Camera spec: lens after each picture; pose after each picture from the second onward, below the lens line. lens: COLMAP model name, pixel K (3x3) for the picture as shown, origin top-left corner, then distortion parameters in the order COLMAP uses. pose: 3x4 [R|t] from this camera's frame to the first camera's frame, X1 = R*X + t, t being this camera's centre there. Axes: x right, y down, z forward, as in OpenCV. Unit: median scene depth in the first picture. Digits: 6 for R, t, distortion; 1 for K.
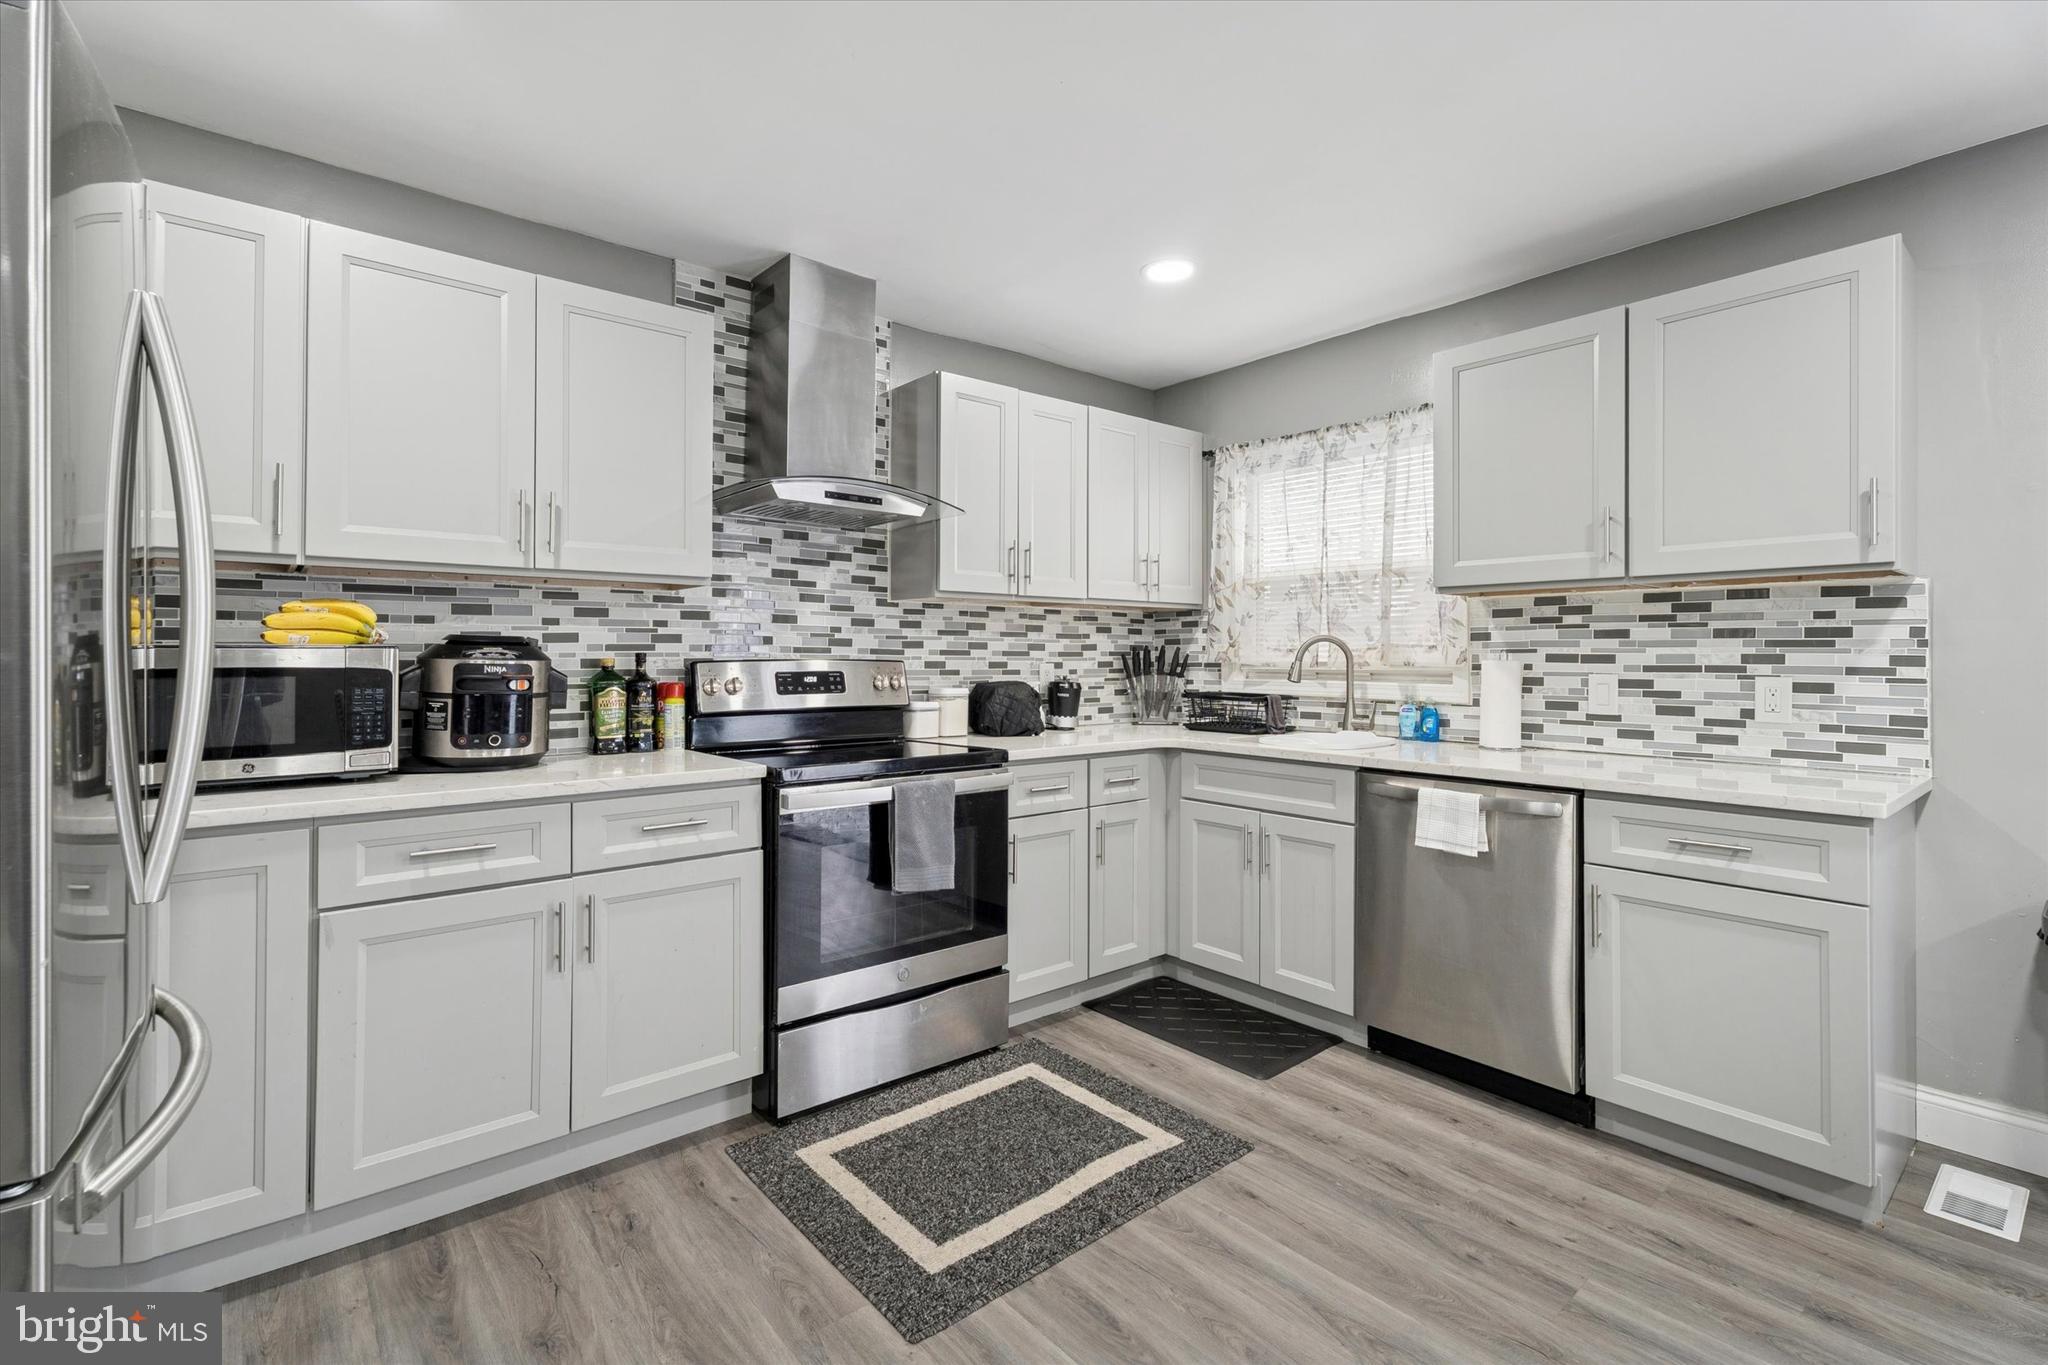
lens RADIAL K [[915.4, 0, 1017.7], [0, 915.4, 651.5], [0, 0, 1]] dist [0.002993, -0.001279]
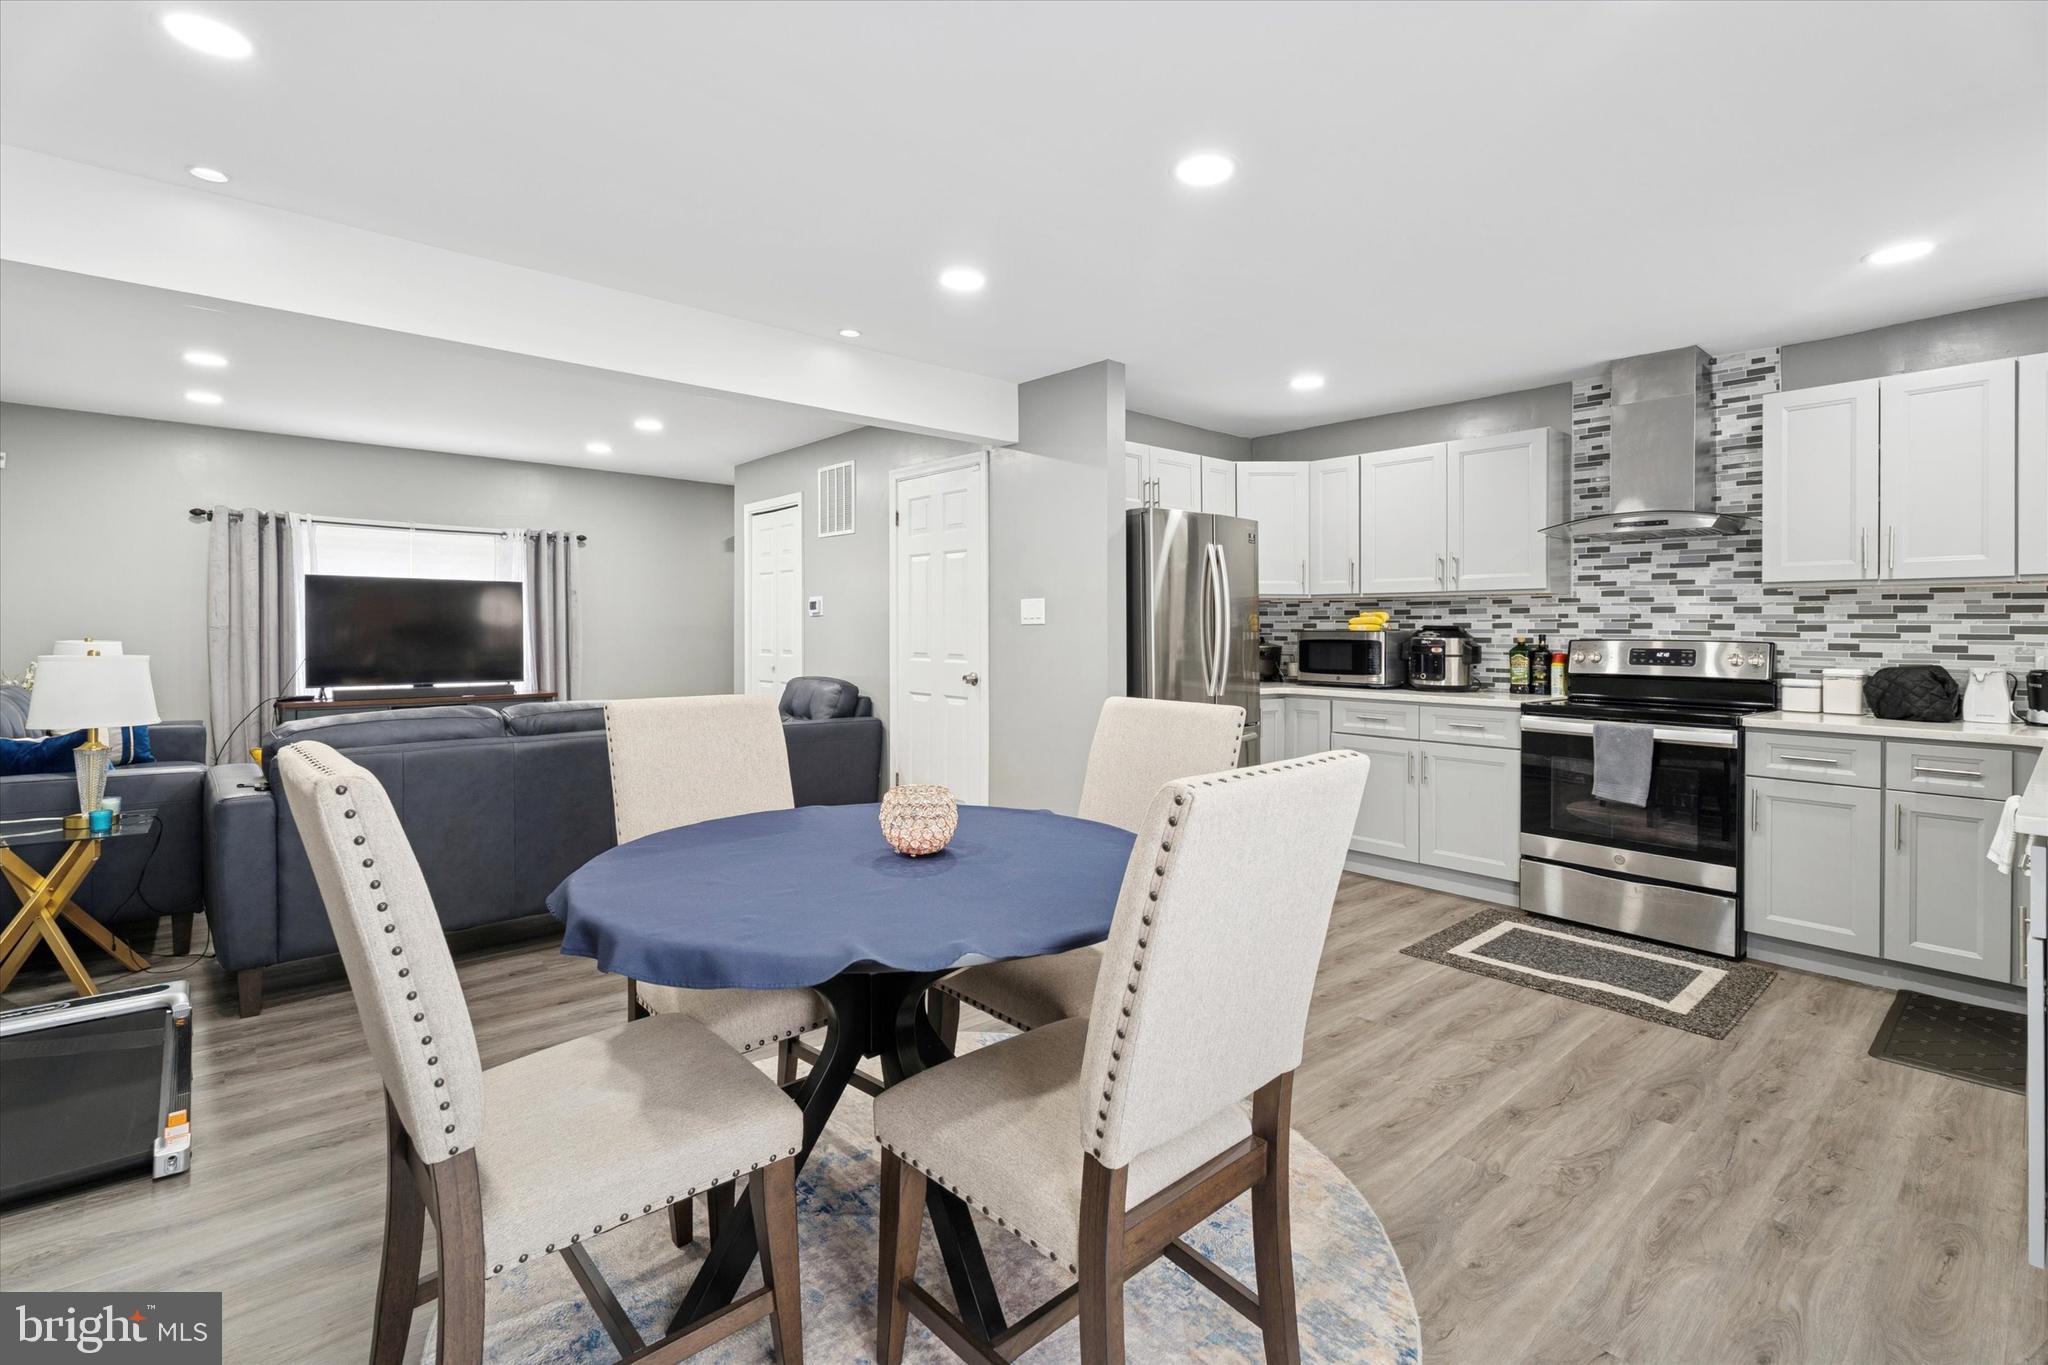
lens RADIAL K [[915.4, 0, 1027.1], [0, 915.4, 629.4], [0, 0, 1]] dist [0.002993, -0.001279]
pose [[0.034090, -0.001218, -0.999418, 1.247242], [-0.000897, 0.999999, -0.001249, -0.004919], [0.999418, 0.000939, 0.034089, 0.024403]]
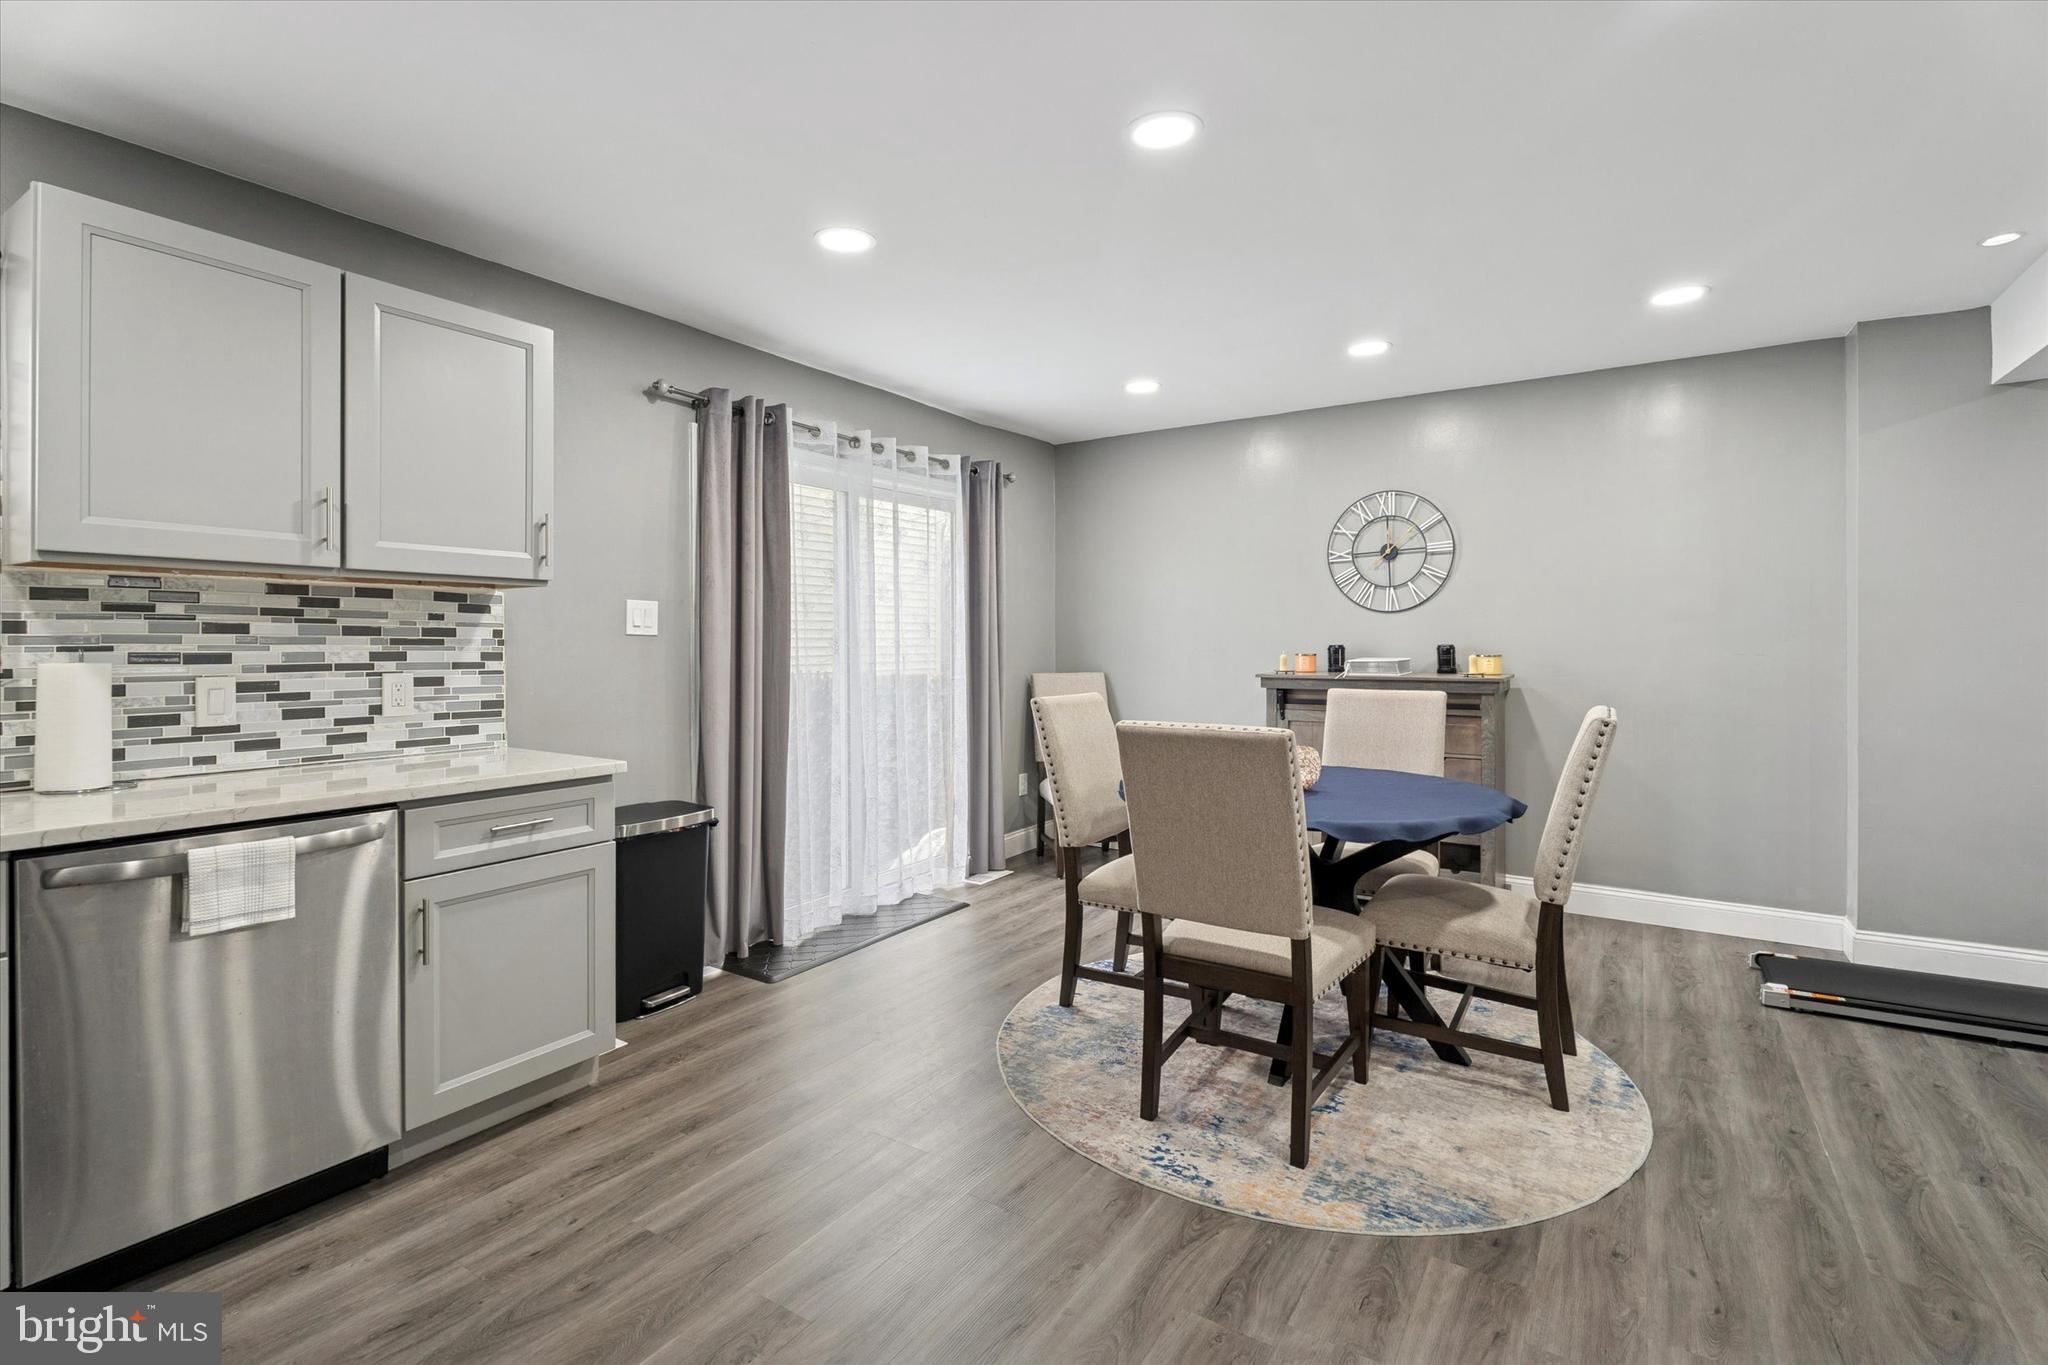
lens RADIAL K [[915.4, 0, 1026.3], [0, 915.4, 639.8], [0, 0, 1]] dist [0.002993, -0.001279]
pose [[-0.292005, 0.004362, 0.956407, -0.384578], [-0.003336, 0.999979, -0.005579, -0.006944], [-0.956411, -0.004820, -0.291984, 0.585364]]
